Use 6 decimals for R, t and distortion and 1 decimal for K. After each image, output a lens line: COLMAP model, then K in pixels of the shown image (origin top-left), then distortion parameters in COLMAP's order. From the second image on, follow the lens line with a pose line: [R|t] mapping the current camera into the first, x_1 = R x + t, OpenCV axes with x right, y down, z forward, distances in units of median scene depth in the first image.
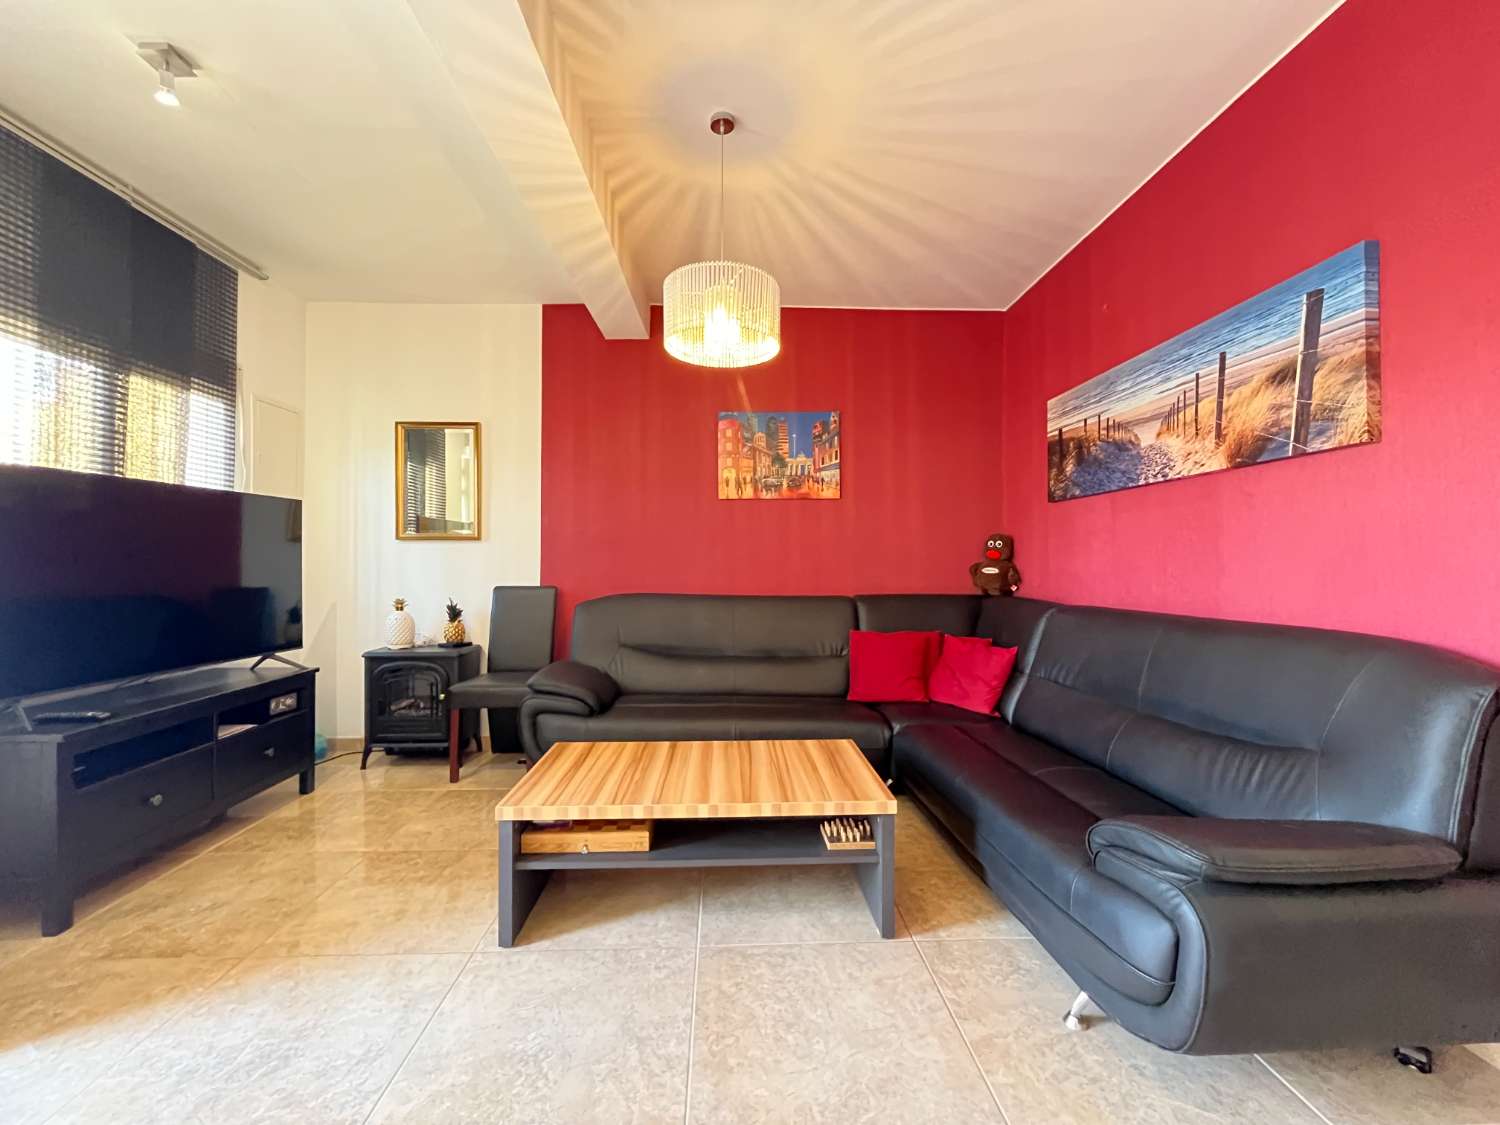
lens RADIAL K [[612.0, 0, 749.9], [0, 612.0, 563.7], [0, 0, 1]] dist [-0.004925, 0.000998]
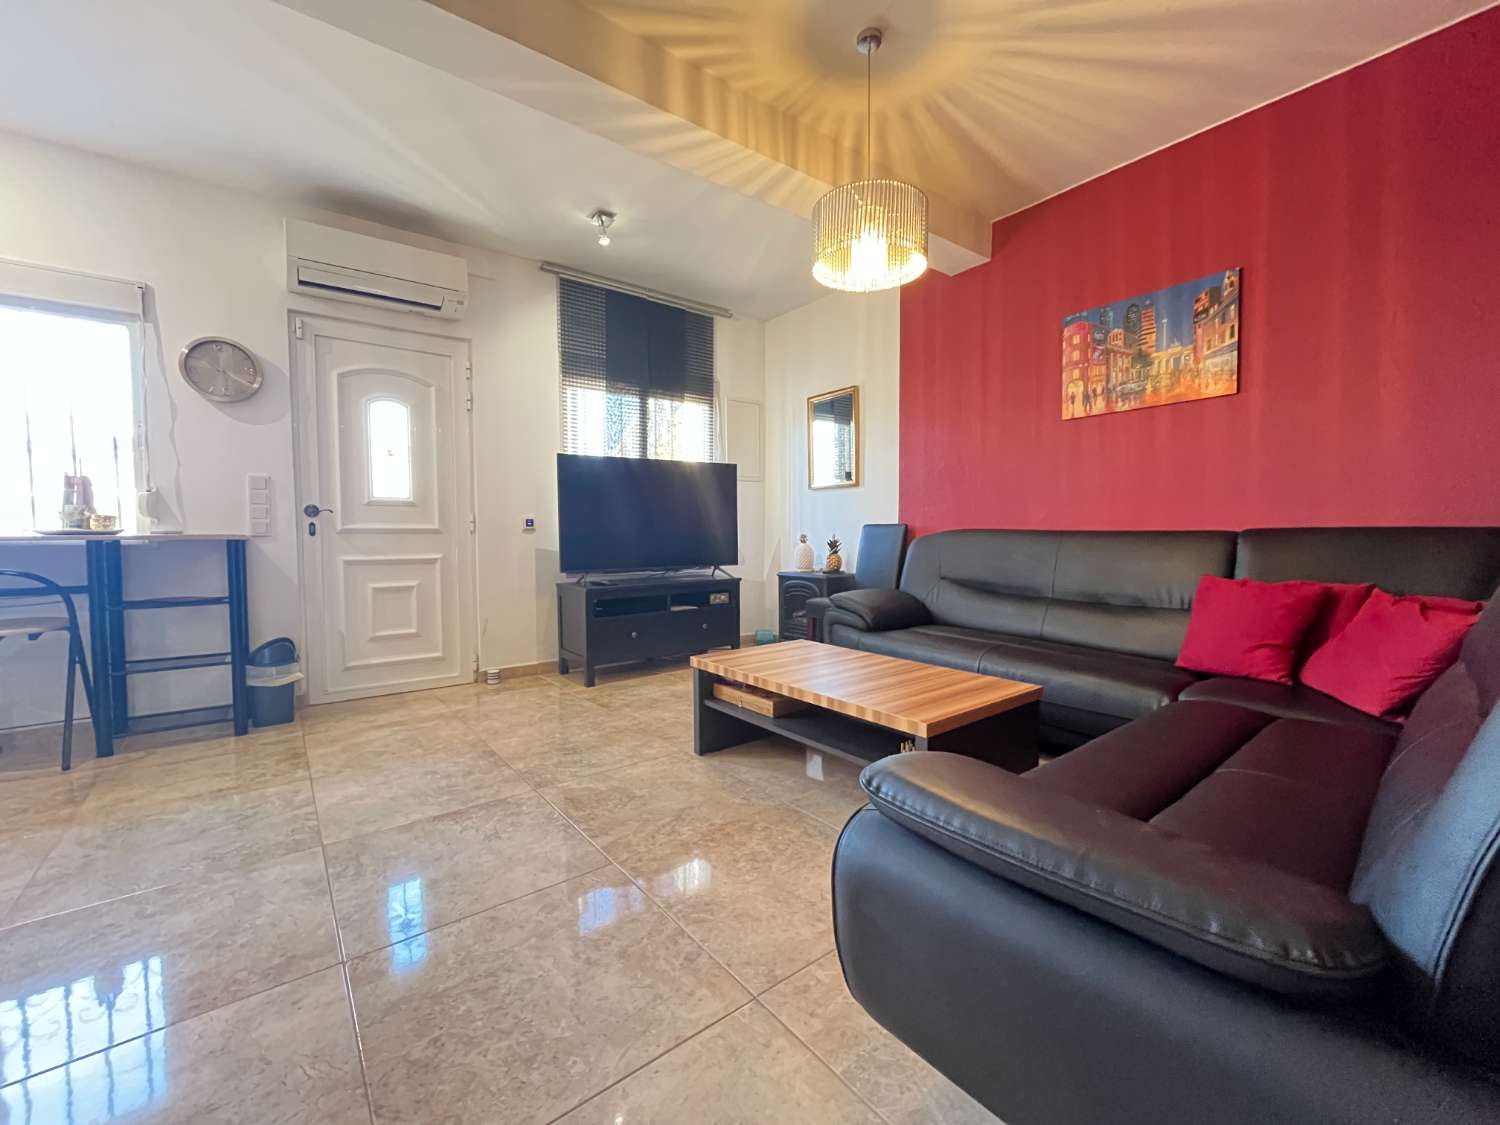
lens RADIAL K [[612.0, 0, 748.9], [0, 612.0, 563.6], [0, 0, 1]] dist [-0.004925, 0.000998]
pose [[0.585482, 0.037251, -0.809829, 0.531548], [0.007063, 0.998671, 0.051044, 0.066836], [0.810655, -0.035605, 0.584441, 0.172564]]
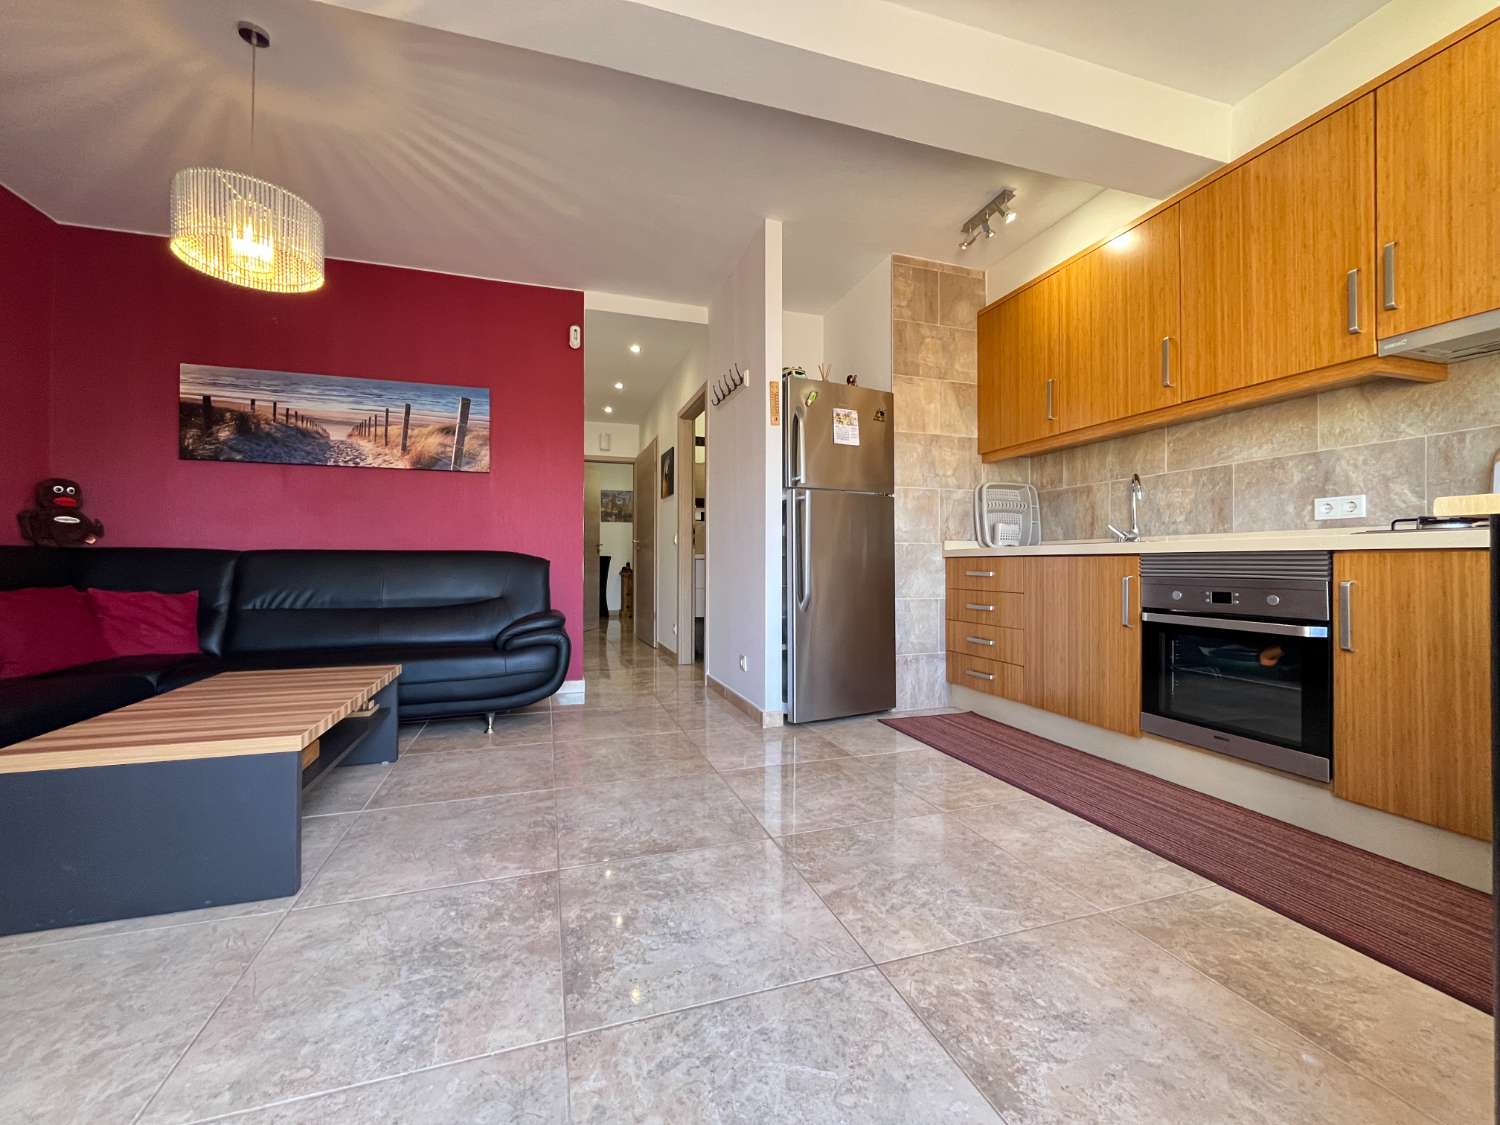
lens RADIAL K [[612.0, 0, 747.5], [0, 612.0, 560.4], [0, 0, 1]] dist [-0.004925, 0.000998]
pose [[-0.273424, 0.004095, 0.961885, -0.928599], [-0.004080, 0.999977, -0.005416, 0.091861], [-0.961885, -0.005405, -0.273401, 0.391684]]
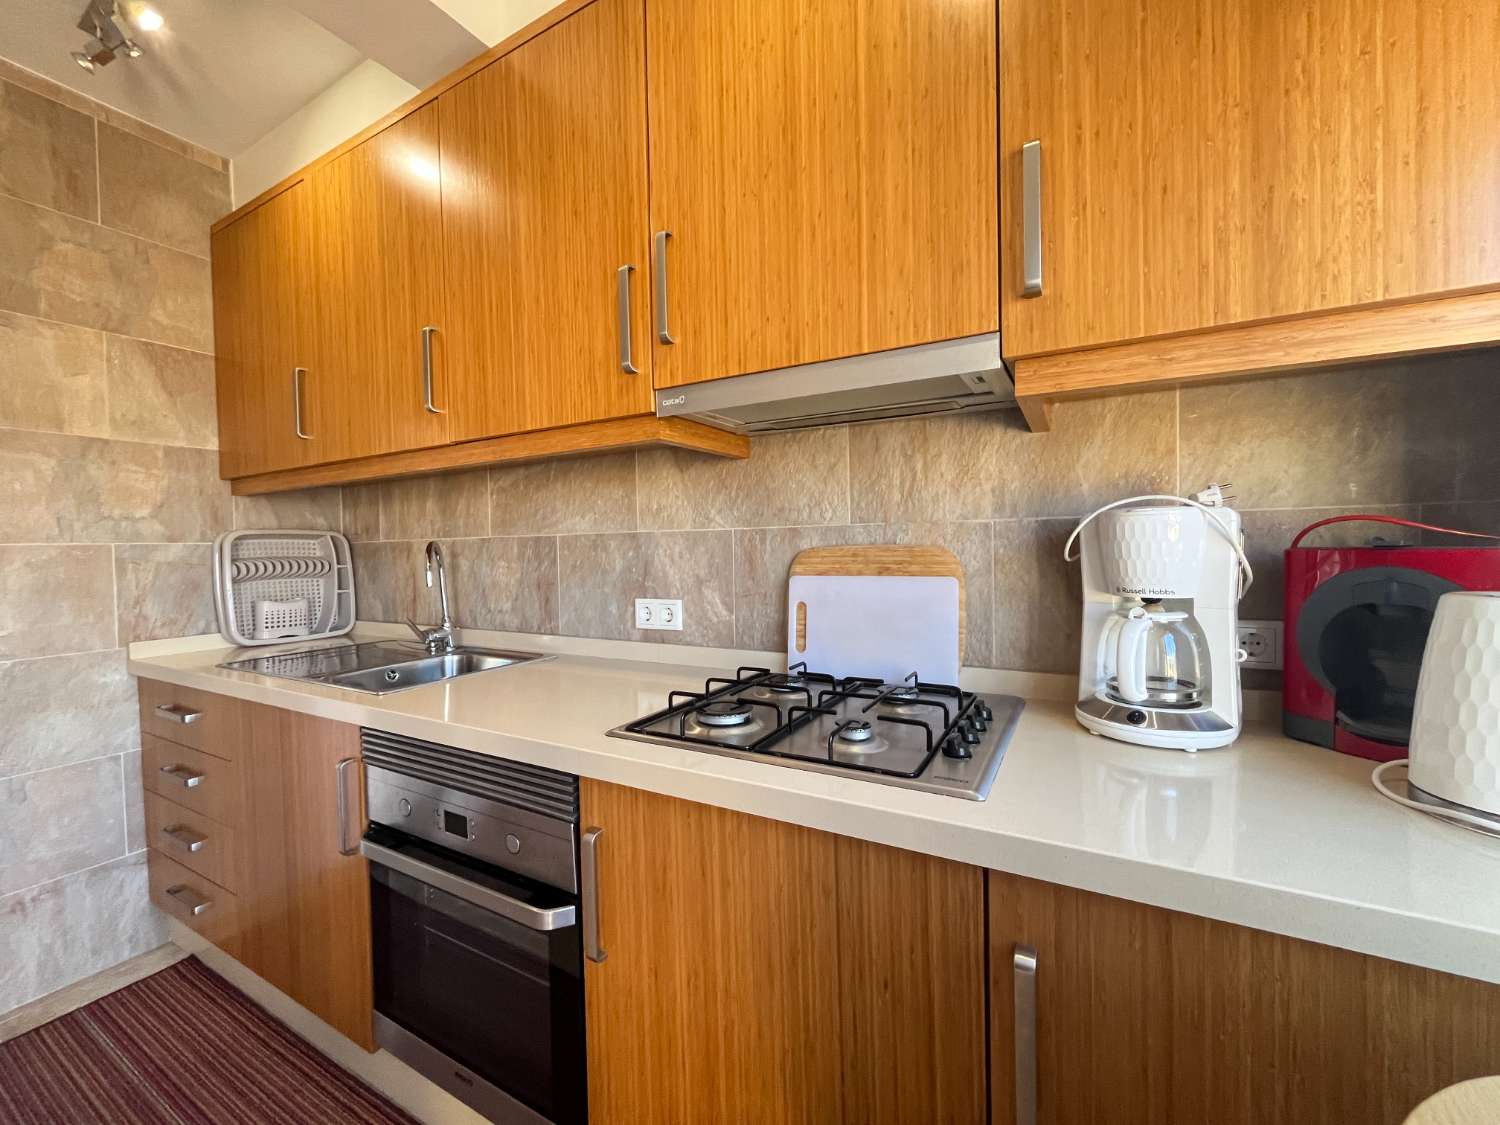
lens RADIAL K [[612.0, 0, 747.8], [0, 612.0, 561.3], [0, 0, 1]] dist [-0.004925, 0.000998]
pose [[-0.852195, 0.003466, 0.523213, -0.734957], [0.017754, 0.999594, 0.022295, -0.056153], [-0.522923, 0.028288, -0.851910, -0.162018]]
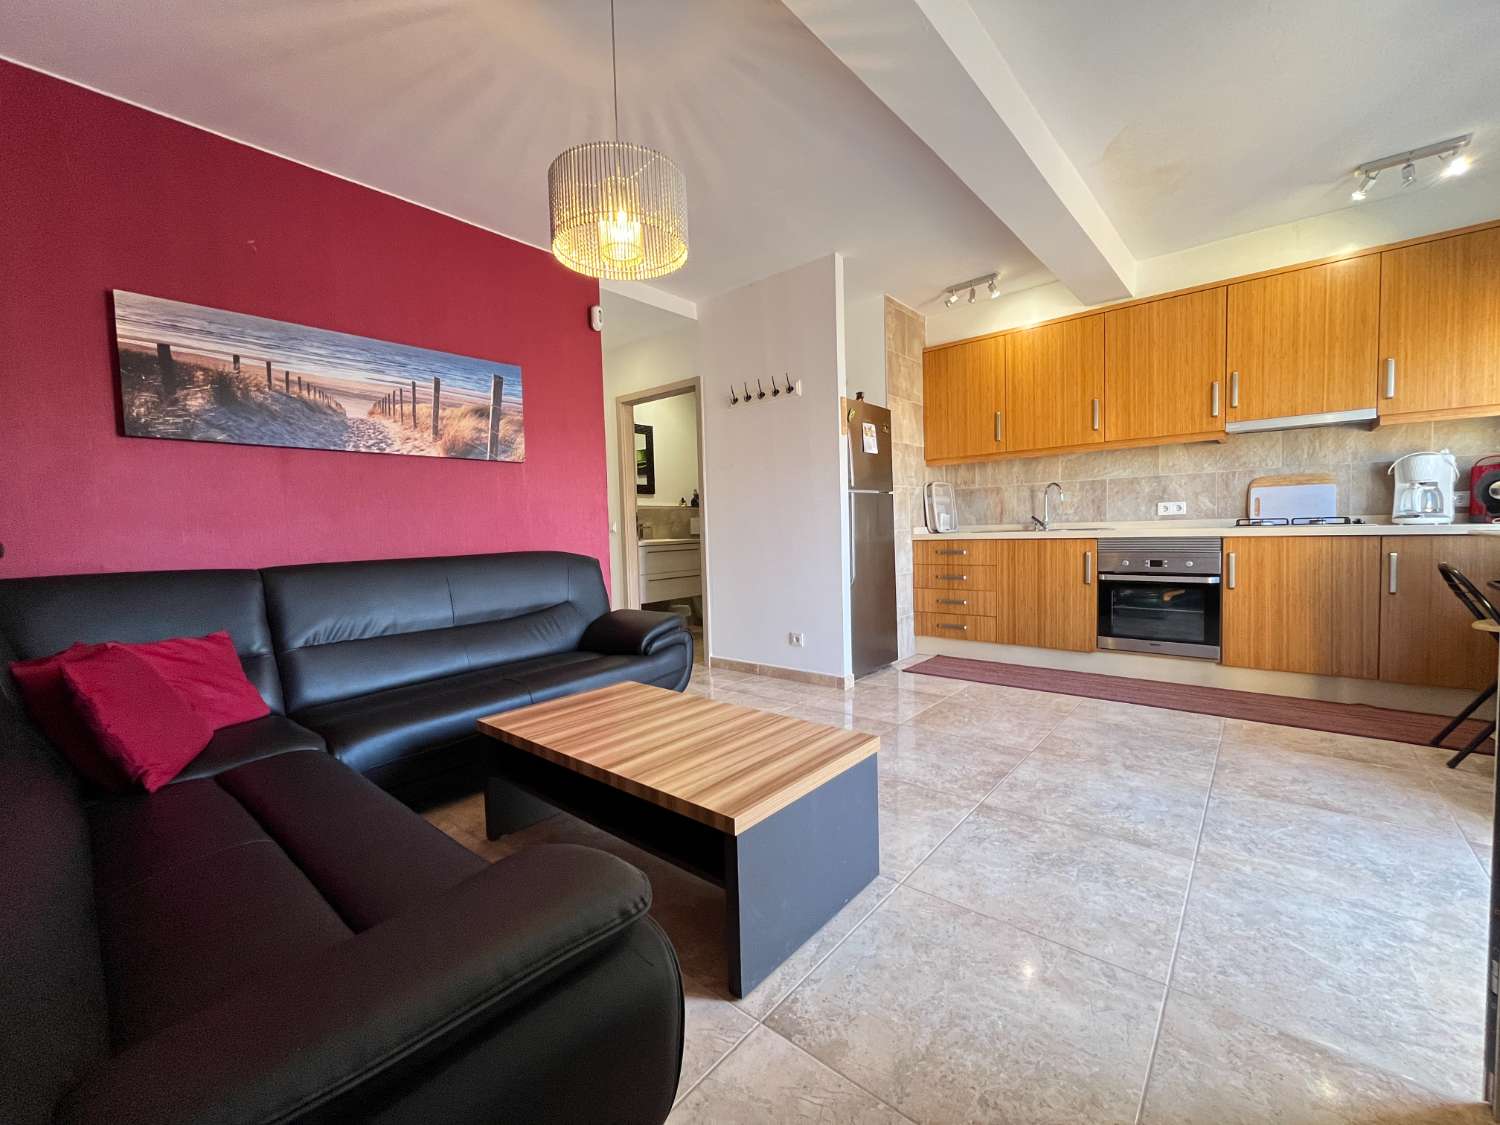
lens RADIAL K [[612.0, 0, 747.2], [0, 612.0, 560.3], [0, 0, 1]] dist [-0.004925, 0.000998]
pose [[-0.730040, -0.015160, 0.683236, -0.600767], [0.027494, 0.998293, 0.051528, 0.031384], [-0.682851, 0.056402, -0.728377, 1.191775]]
